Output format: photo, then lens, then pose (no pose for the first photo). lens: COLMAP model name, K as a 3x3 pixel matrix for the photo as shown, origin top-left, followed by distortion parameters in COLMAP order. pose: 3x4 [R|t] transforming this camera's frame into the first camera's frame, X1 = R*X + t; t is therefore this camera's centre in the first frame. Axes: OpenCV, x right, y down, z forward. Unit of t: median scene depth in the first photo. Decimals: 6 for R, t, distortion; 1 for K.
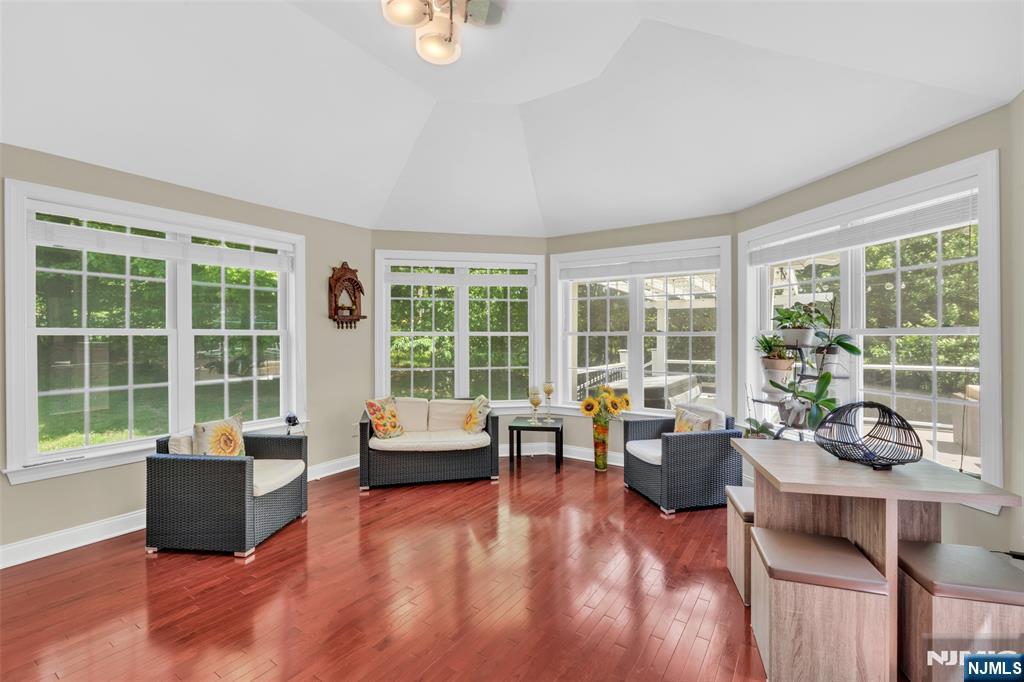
lens RADIAL K [[455.9, 0, 513.5], [0, 455.9, 334.0], [0, 0, 1]] dist [-0.000437, -0.000086]
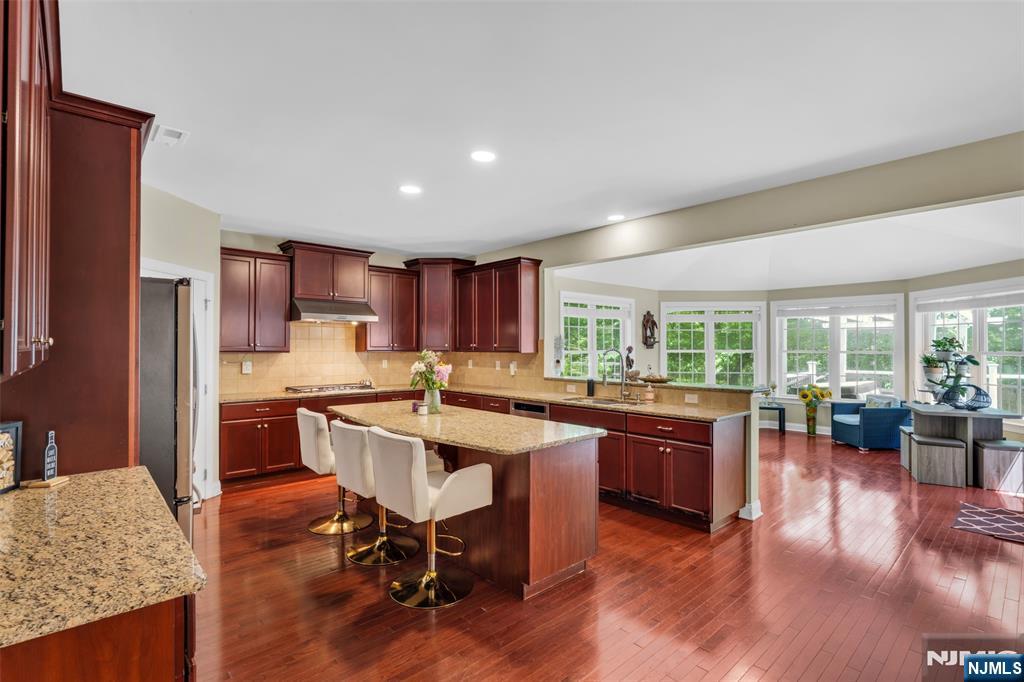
lens RADIAL K [[480.1, 0, 512.0], [0, 480.1, 341.0], [0, 0, 1]] dist [0.001788, 0.000622]
pose [[0.968425, -0.002099, -0.249297, -0.473353], [0.000364, 0.999975, -0.007007, -0.032315], [0.249306, 0.006695, 0.968402, -1.059831]]
